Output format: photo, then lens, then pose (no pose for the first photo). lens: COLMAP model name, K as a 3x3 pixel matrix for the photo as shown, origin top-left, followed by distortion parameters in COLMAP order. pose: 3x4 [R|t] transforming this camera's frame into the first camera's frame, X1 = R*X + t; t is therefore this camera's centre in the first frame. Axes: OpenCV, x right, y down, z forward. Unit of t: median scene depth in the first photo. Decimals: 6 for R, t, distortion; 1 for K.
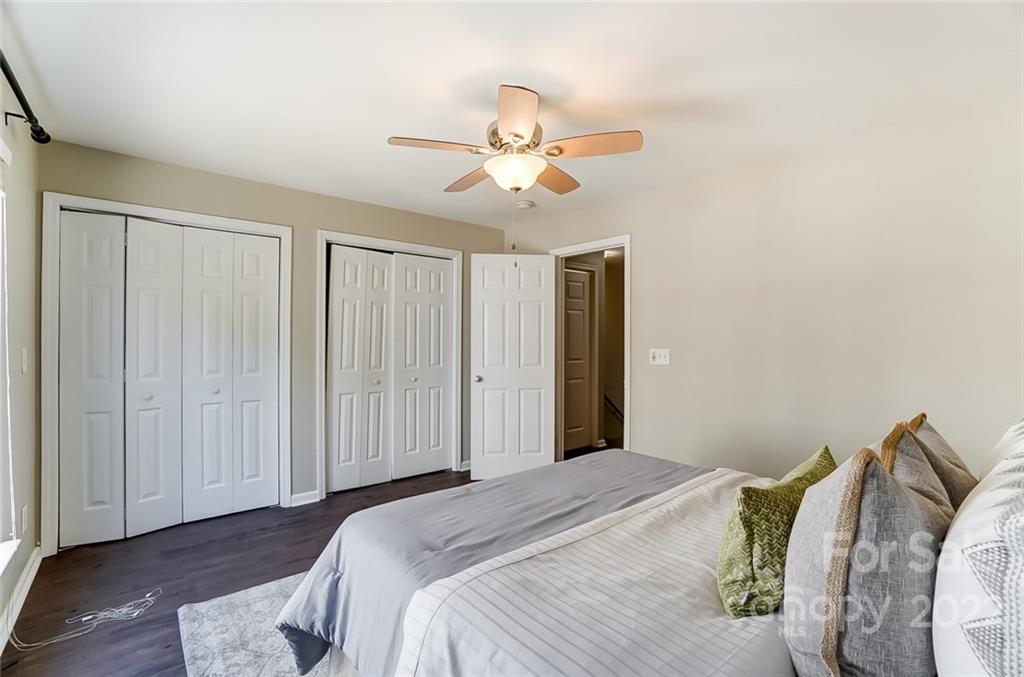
lens RADIAL K [[453.8, 0, 512.0], [0, 453.8, 338.5], [0, 0, 1]] dist [-0.042487, 0.000143]
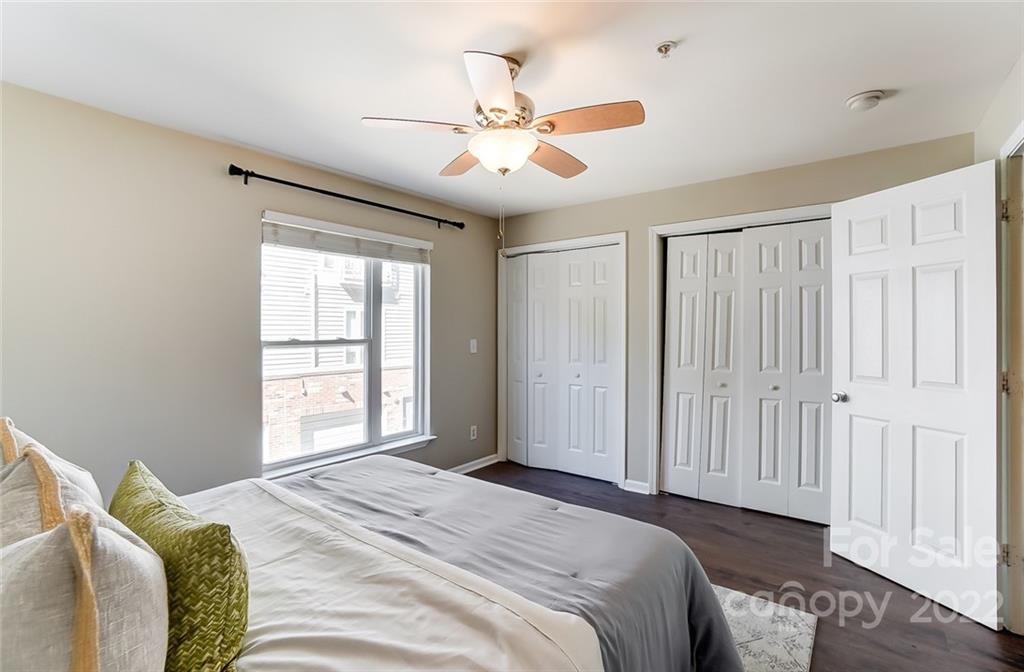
lens RADIAL K [[464.9, 0, 511.1], [0, 464.9, 327.5], [0, 0, 1]] dist [-0.055658, 0.000093]
pose [[0.202258, -0.013148, -0.979244, 0.578465], [0.000985, 0.999912, -0.013222, -0.001692], [0.979332, 0.001710, 0.202253, 0.531285]]
